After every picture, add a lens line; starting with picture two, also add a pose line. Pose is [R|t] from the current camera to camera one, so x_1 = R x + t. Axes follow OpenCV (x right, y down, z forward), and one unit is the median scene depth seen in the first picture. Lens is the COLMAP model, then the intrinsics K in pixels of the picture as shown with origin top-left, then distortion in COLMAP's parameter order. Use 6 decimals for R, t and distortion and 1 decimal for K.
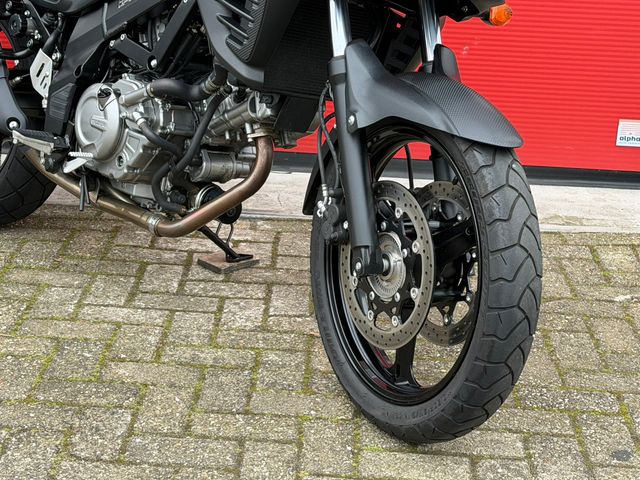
lens RADIAL K [[1382.4, 0, 318.9], [0, 1382.4, 256.7], [0, 0, 1]] dist [0.131332, 0.160817]
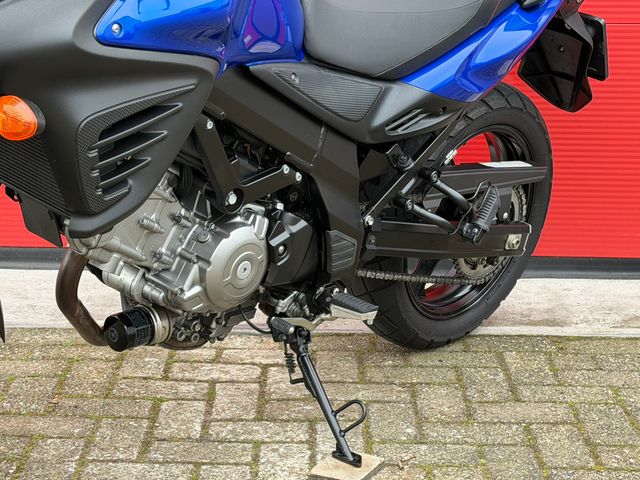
lens RADIAL K [[1385.6, 0, 312.6], [0, 1385.6, 257.1], [0, 0, 1]] dist [0.138235, -0.019734]
pose [[0.999198, -0.039551, 0.006258, -0.041207], [0.039831, 0.997750, -0.053937, -0.036917], [-0.004111, 0.054143, 0.998525, 0.193635]]
